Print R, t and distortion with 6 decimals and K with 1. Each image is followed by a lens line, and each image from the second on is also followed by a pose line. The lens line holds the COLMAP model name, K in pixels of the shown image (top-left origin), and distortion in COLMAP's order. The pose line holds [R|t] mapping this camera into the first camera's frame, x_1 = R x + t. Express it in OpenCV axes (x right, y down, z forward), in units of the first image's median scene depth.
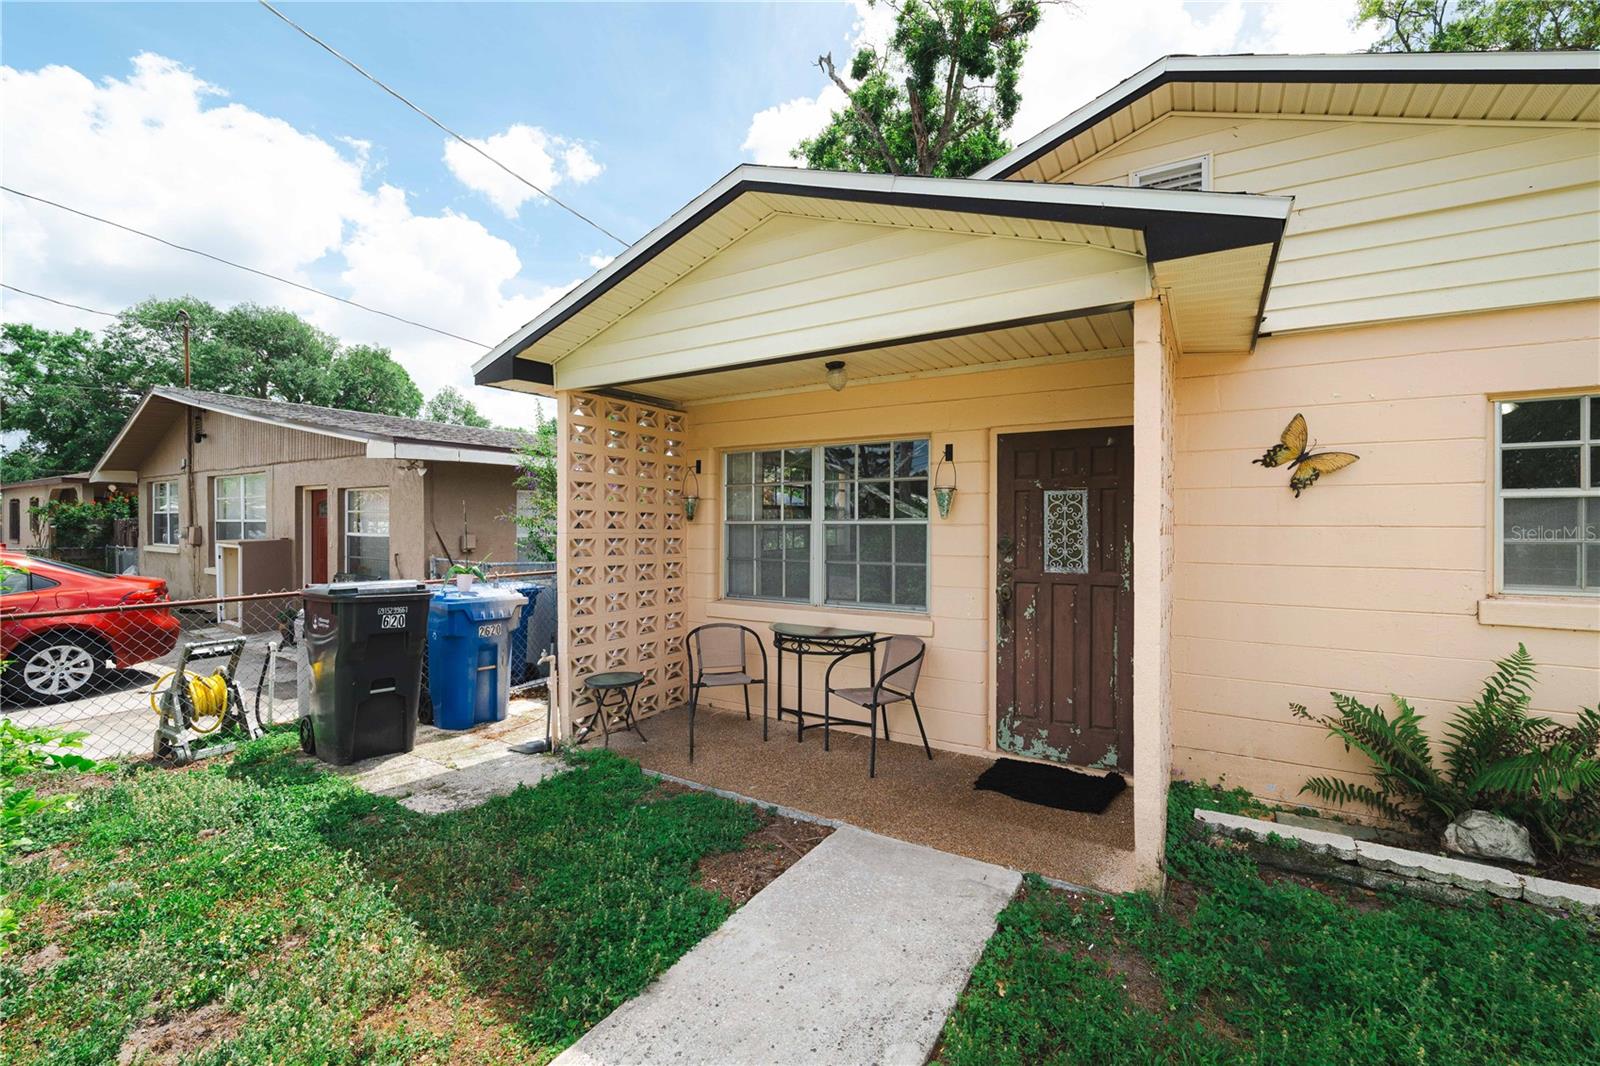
lens RADIAL K [[663.3, 0, 796.3], [0, 663.3, 531.5], [0, 0, 1]] dist [-0.008943, -0.000033]
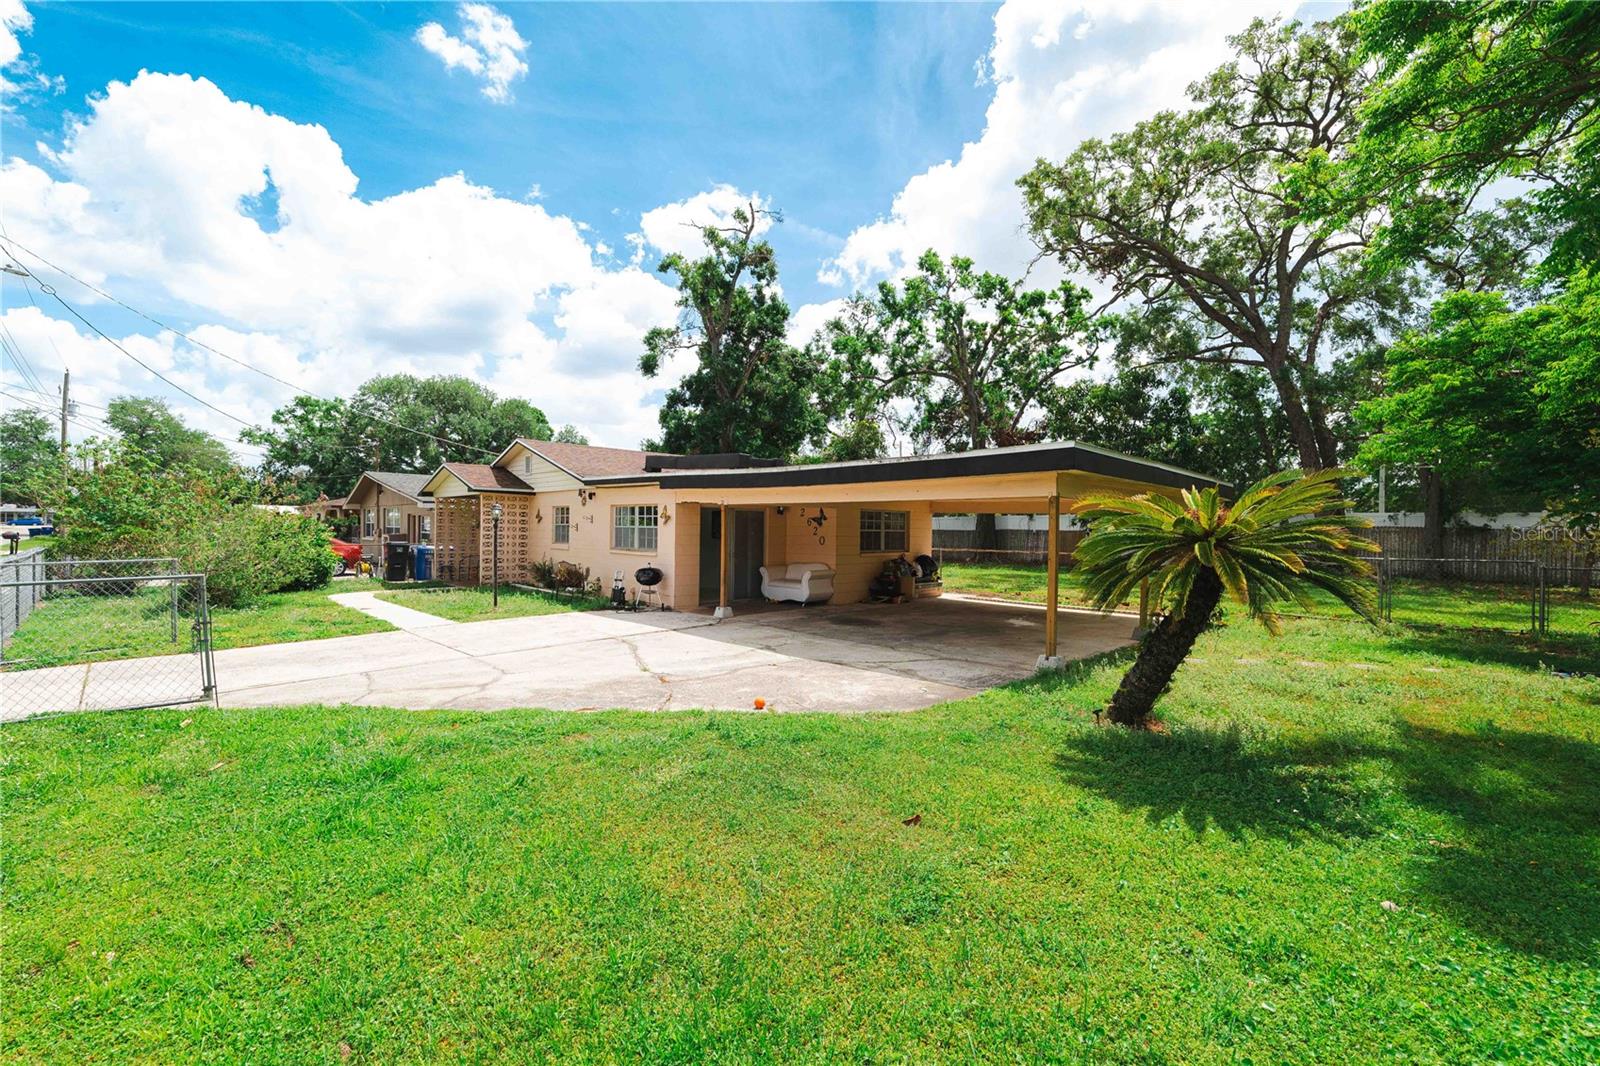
lens RADIAL K [[663.3, 0, 805.6], [0, 663.3, 532.9], [0, 0, 1]] dist [-0.008943, -0.000033]
pose [[0.977764, 0.003087, -0.209685, 0.289540], [-0.003396, 0.999994, -0.001111, 0.001310], [0.209680, 0.001798, 0.977768, -0.268115]]
